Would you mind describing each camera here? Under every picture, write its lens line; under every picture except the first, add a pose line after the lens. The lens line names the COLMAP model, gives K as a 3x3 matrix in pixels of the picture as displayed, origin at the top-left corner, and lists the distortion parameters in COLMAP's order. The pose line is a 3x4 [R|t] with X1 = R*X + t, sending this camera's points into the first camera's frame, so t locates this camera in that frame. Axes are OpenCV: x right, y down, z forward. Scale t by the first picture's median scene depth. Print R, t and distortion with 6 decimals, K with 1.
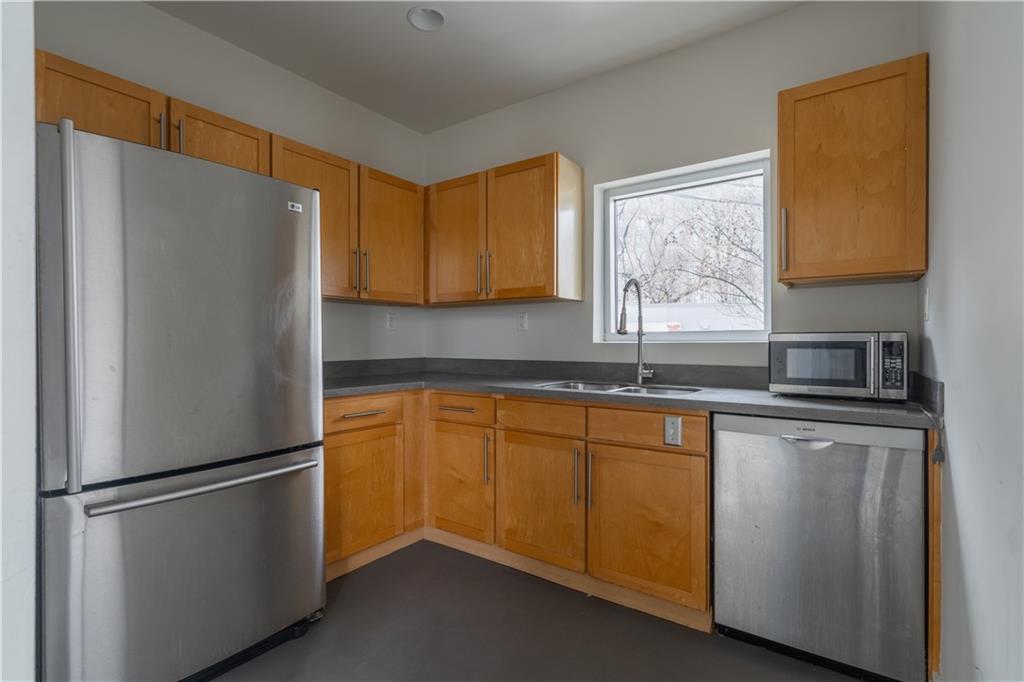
lens RADIAL K [[474.9, 0, 510.1], [0, 474.9, 344.0], [0, 0, 1]] dist [0.004568, 0.000163]
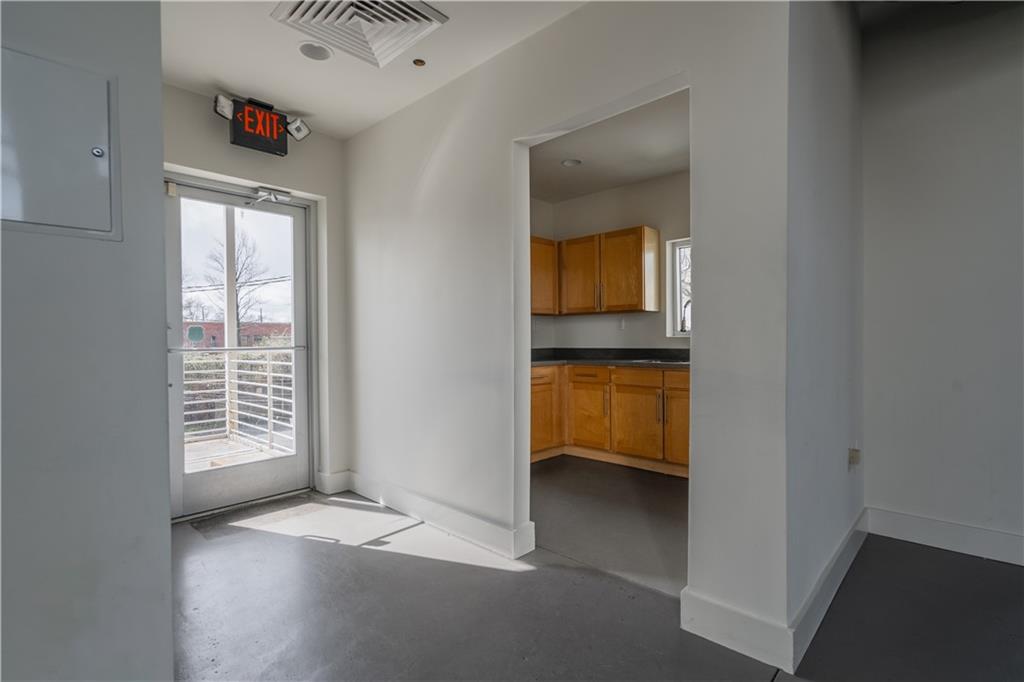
lens RADIAL K [[474.9, 0, 515.4], [0, 474.9, 348.1], [0, 0, 1]] dist [0.004568, 0.000163]
pose [[0.991279, -0.011298, -0.131293, -0.139076], [0.014794, 0.999561, 0.025682, -0.012995], [0.130946, -0.027400, 0.991011, -0.762023]]
